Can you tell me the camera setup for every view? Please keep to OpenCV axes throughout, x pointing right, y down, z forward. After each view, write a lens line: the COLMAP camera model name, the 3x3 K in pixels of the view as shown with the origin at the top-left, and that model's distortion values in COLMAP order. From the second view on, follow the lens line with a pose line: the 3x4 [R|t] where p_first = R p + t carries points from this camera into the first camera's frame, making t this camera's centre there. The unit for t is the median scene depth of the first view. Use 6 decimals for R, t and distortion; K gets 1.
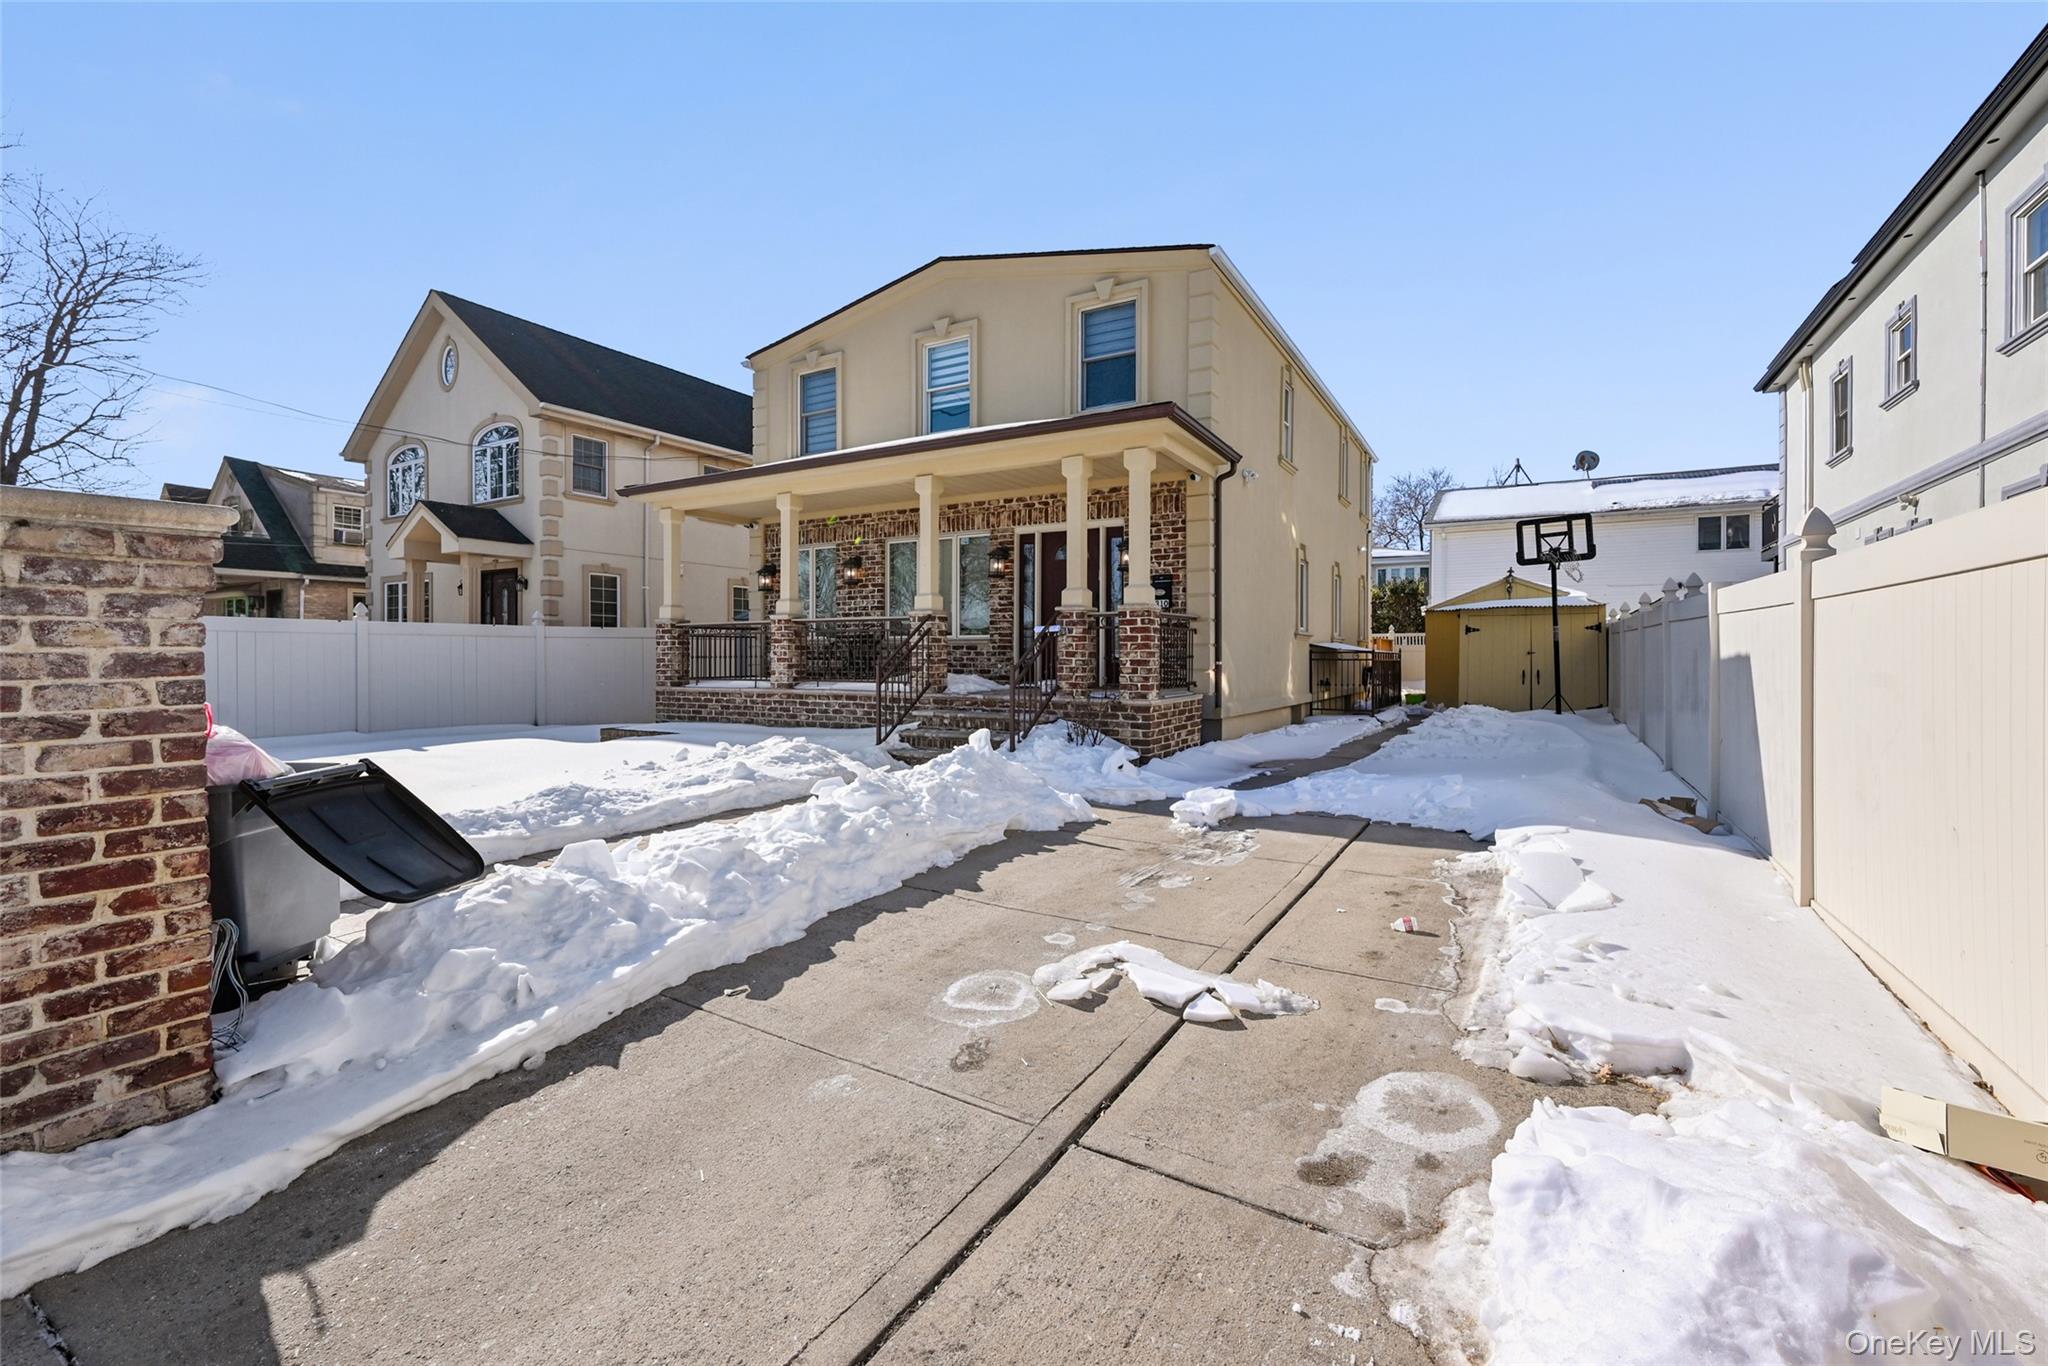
lens RADIAL K [[908.7, 0, 1038.4], [0, 908.7, 661.0], [0, 0, 1]] dist [0.001363, -0.000826]
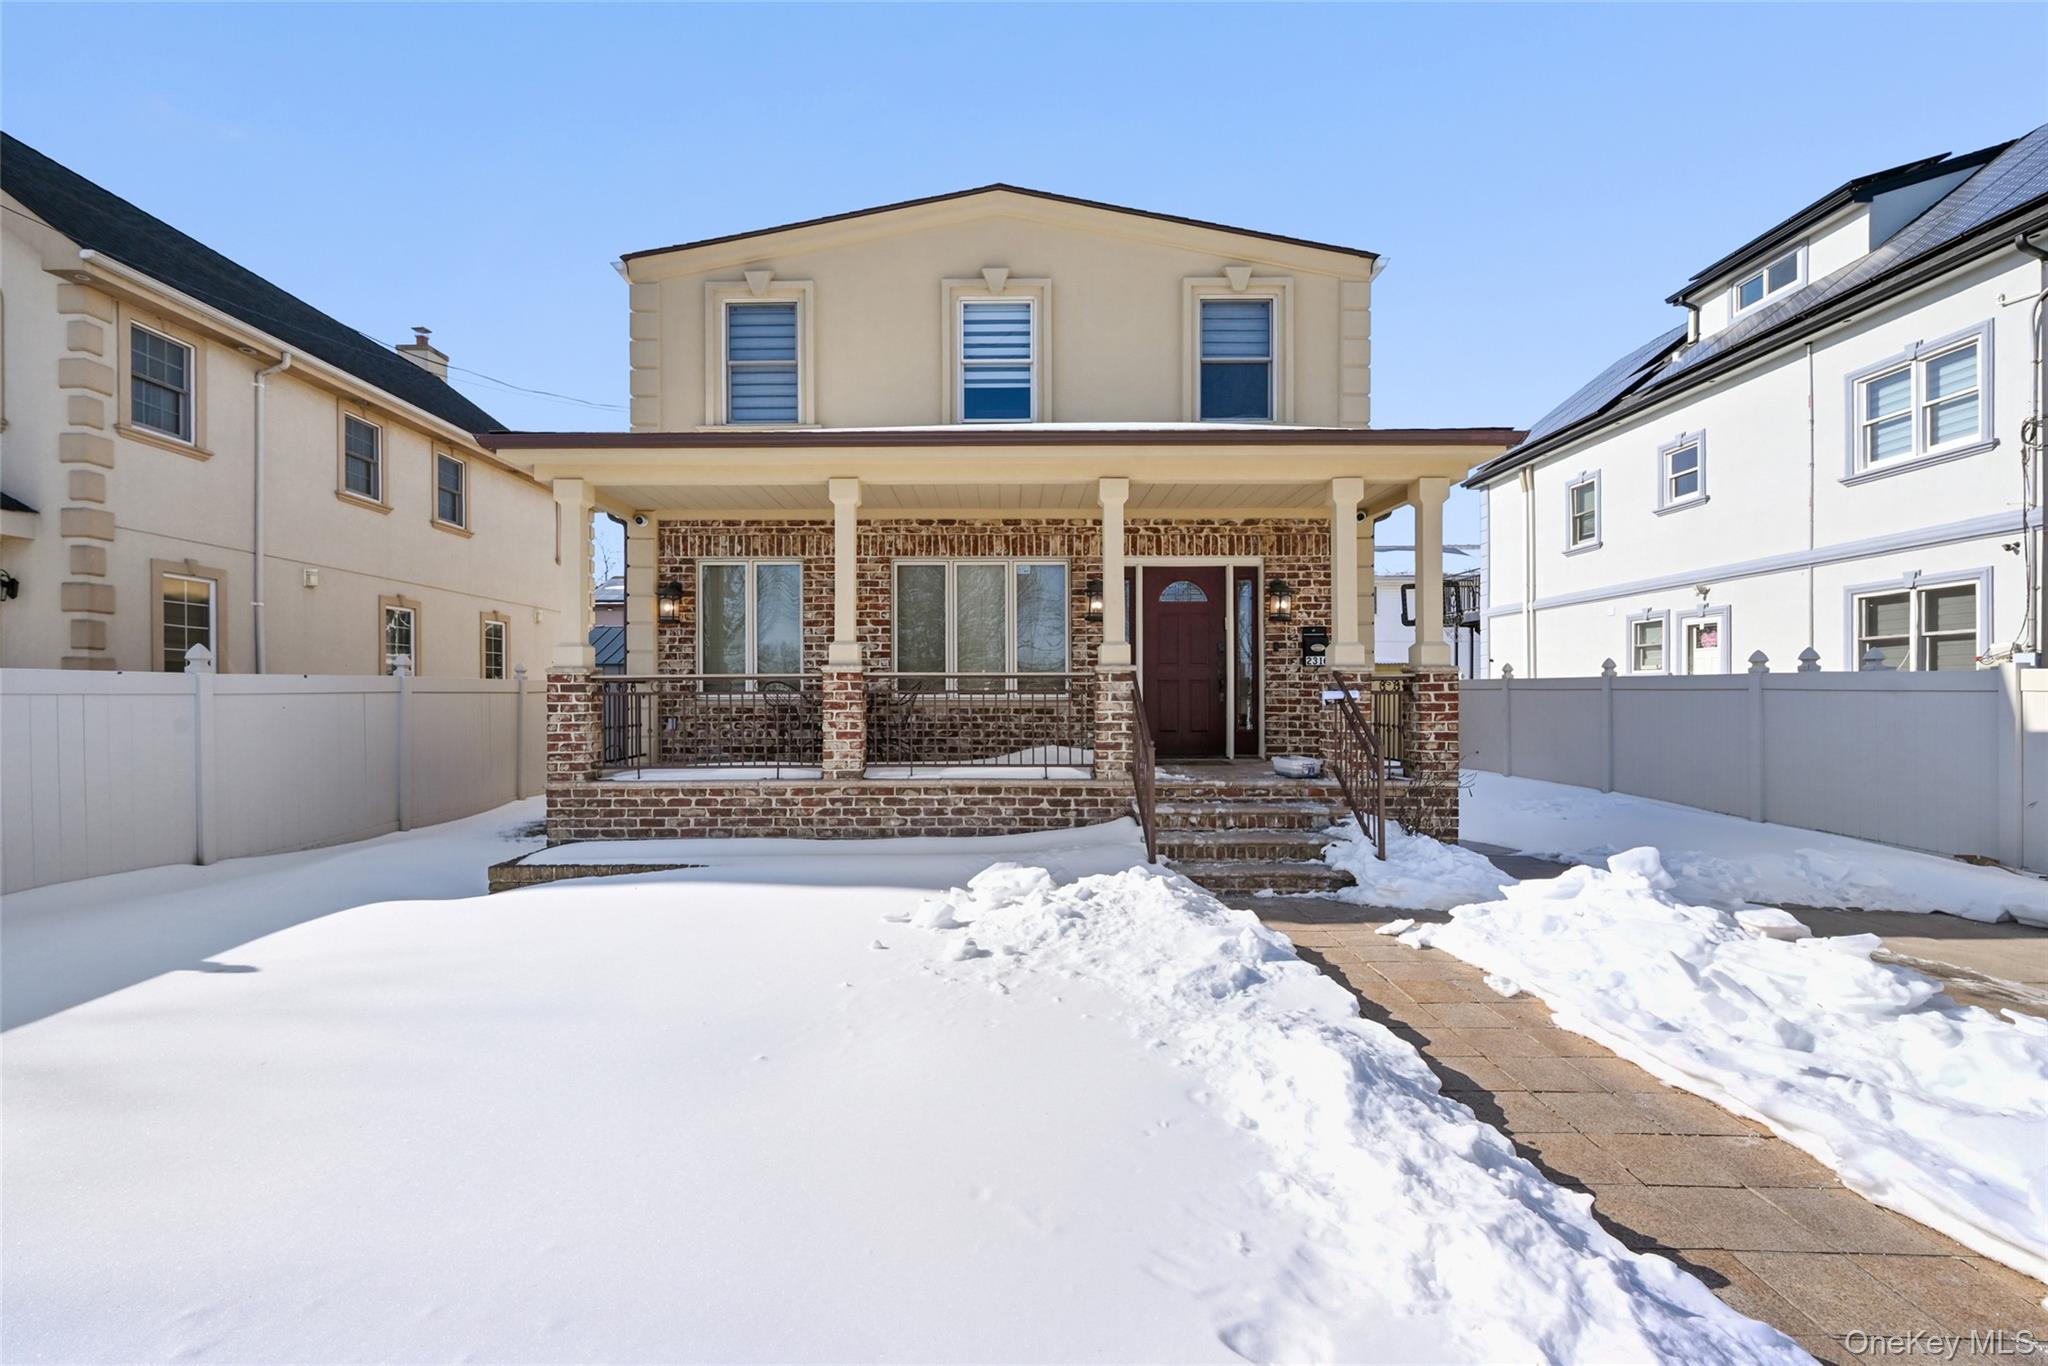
lens RADIAL K [[908.7, 0, 1026.7], [0, 908.7, 699.2], [0, 0, 1]] dist [0.001363, -0.000826]
pose [[0.860274, -0.004200, 0.509815, -0.468314], [0.004338, 0.999990, 0.000919, -0.025269], [-0.509814, 0.001421, 0.860283, 0.352681]]
